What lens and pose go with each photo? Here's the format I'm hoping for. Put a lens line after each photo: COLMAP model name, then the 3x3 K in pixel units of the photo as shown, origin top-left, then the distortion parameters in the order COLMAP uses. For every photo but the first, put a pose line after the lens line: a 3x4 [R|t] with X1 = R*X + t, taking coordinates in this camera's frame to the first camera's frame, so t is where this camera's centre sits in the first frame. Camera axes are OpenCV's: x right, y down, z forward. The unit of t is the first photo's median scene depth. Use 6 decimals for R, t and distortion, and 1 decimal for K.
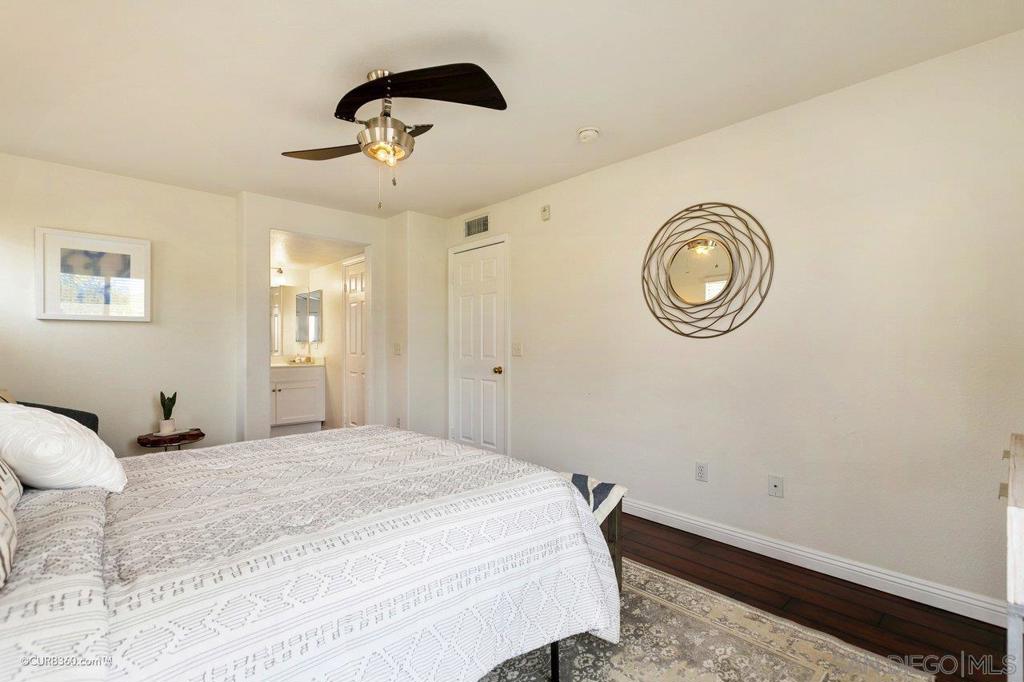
lens RADIAL K [[476.2, 0, 512.0], [0, 476.2, 341.0], [0, 0, 1]] dist [0.000245, 0.000157]
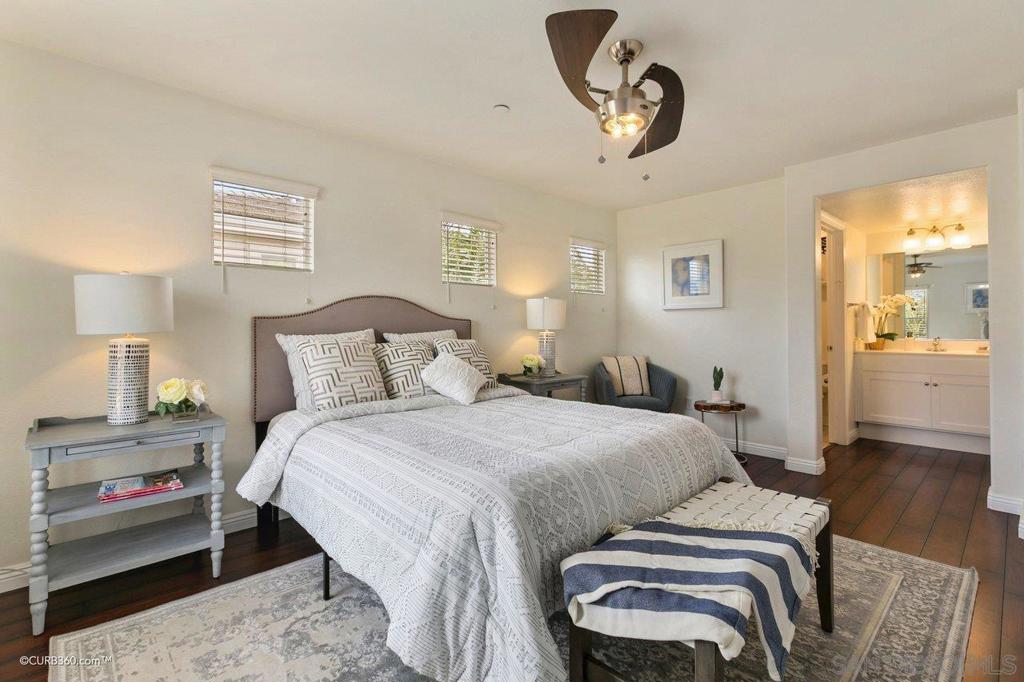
lens RADIAL K [[466.5, 0, 509.1], [0, 466.5, 322.6], [0, 0, 1]] dist [0.003794, 0.000562]
pose [[-0.013958, -0.008594, -0.999866, 0.432055], [0.011658, 0.999894, -0.008757, 0.002593], [0.999835, -0.011778, -0.013856, 0.499558]]
